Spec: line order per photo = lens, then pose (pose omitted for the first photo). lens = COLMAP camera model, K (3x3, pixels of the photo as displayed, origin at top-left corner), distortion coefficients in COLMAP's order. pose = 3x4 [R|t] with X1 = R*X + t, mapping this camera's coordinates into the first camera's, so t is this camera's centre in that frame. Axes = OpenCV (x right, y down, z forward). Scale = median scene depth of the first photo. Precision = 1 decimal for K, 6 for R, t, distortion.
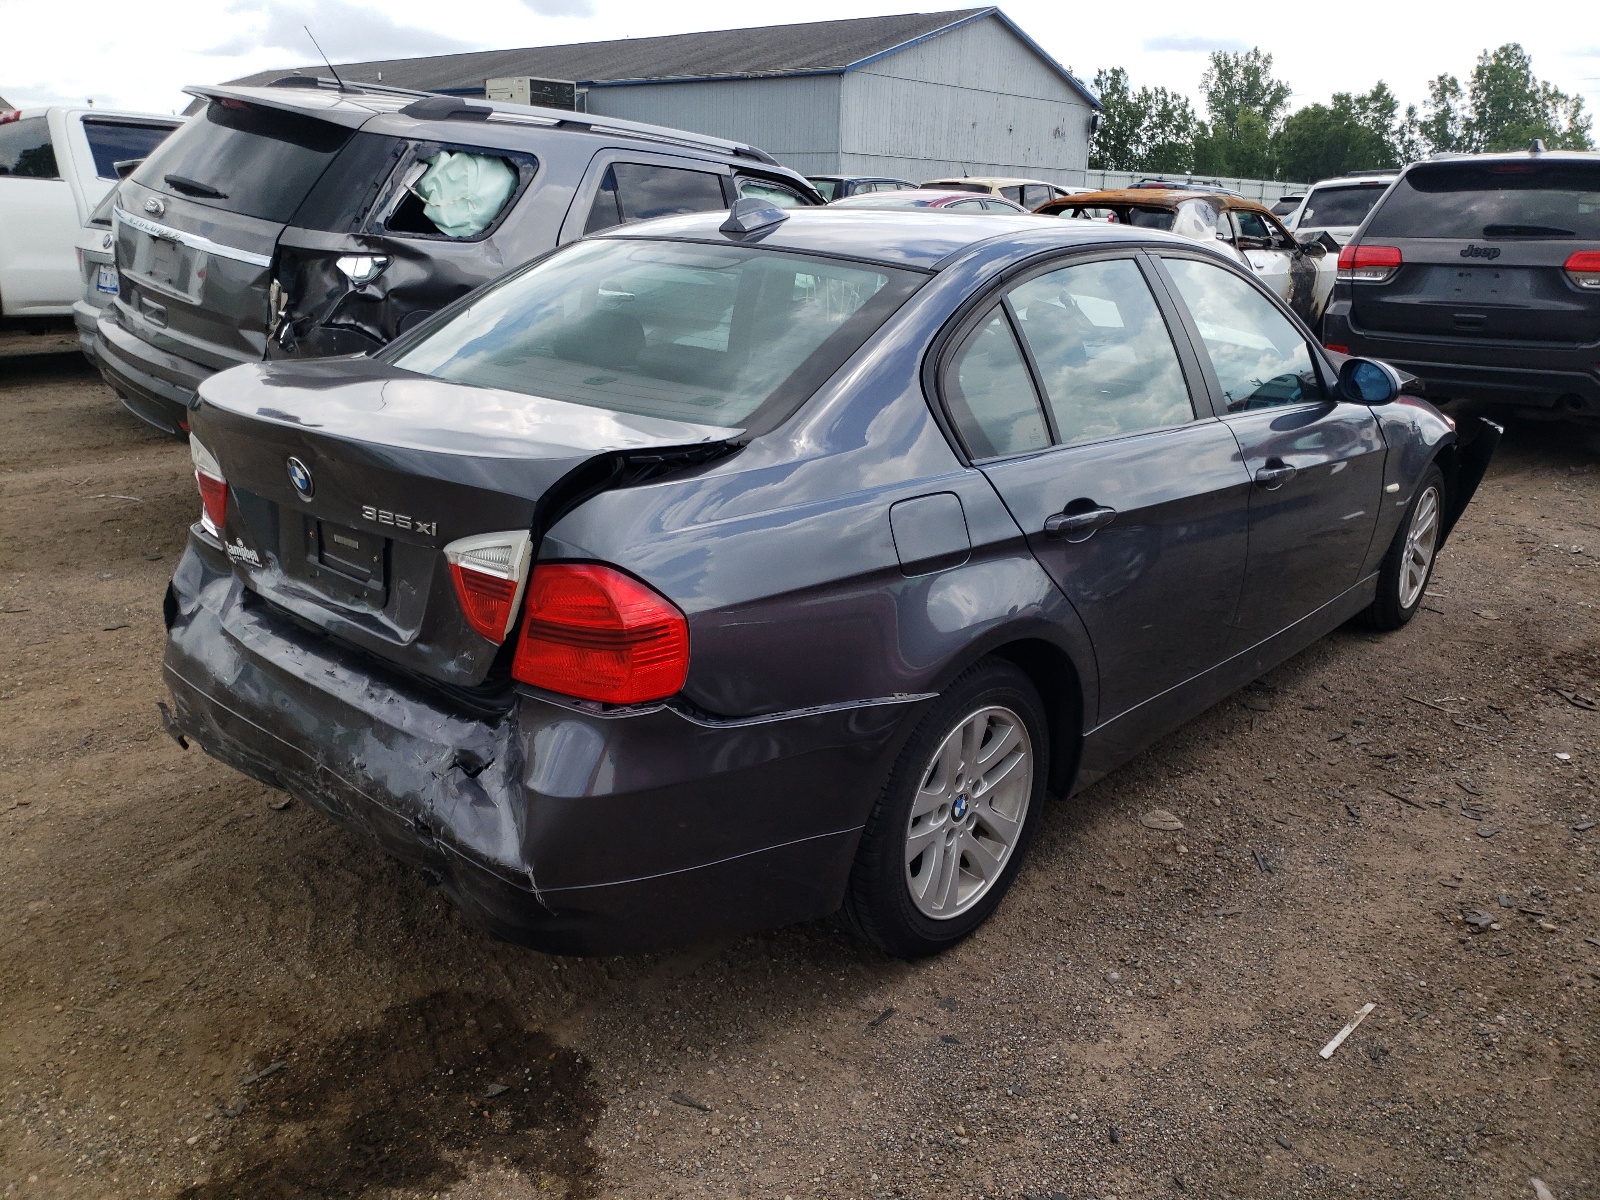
lens RADIAL K [[1303.7, 0, 788.8], [0, 1303.7, 595.3], [0, 0, 1]] dist [0.006421, 0.017852]
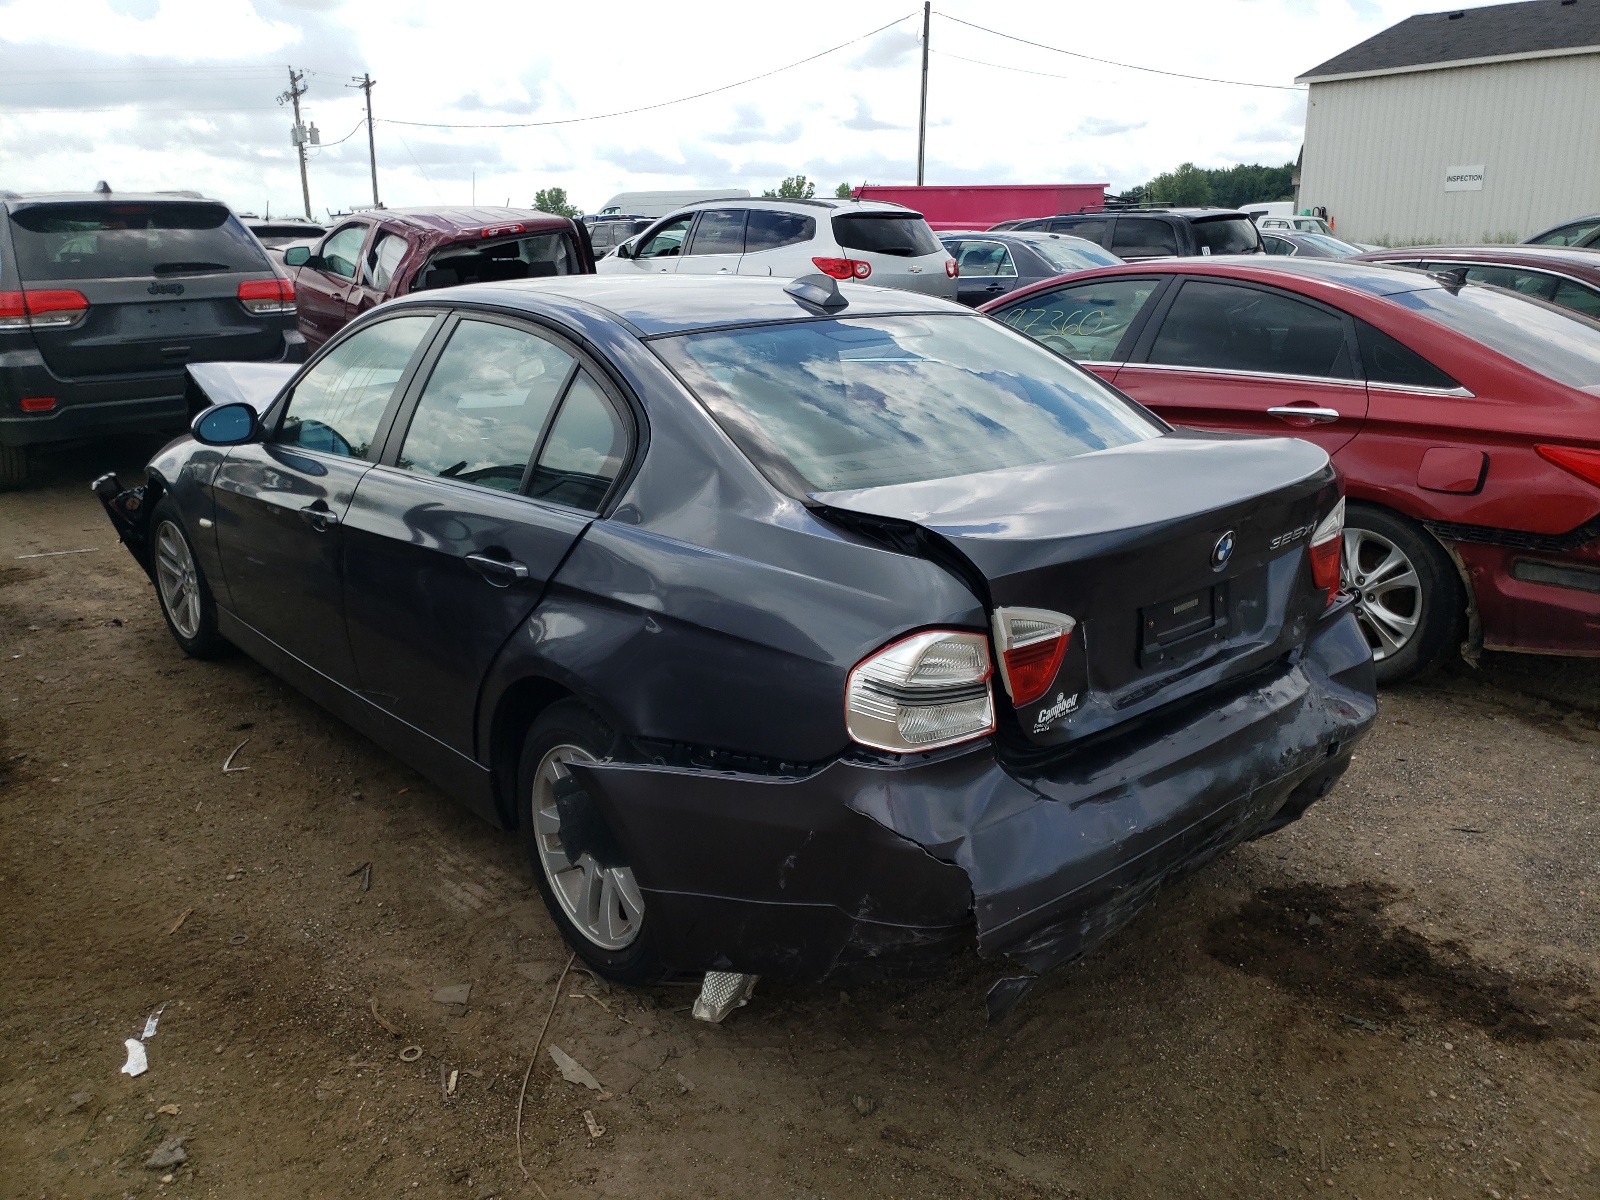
lens RADIAL K [[1303.7, 0, 788.8], [0, 1303.7, 595.3], [0, 0, 1]] dist [0.006421, 0.017852]
pose [[0.076504, -0.289211, 0.954204, -1.076097], [0.297541, 0.920025, 0.254996, -0.325175], [-0.951639, 0.264406, 0.156438, 0.892264]]
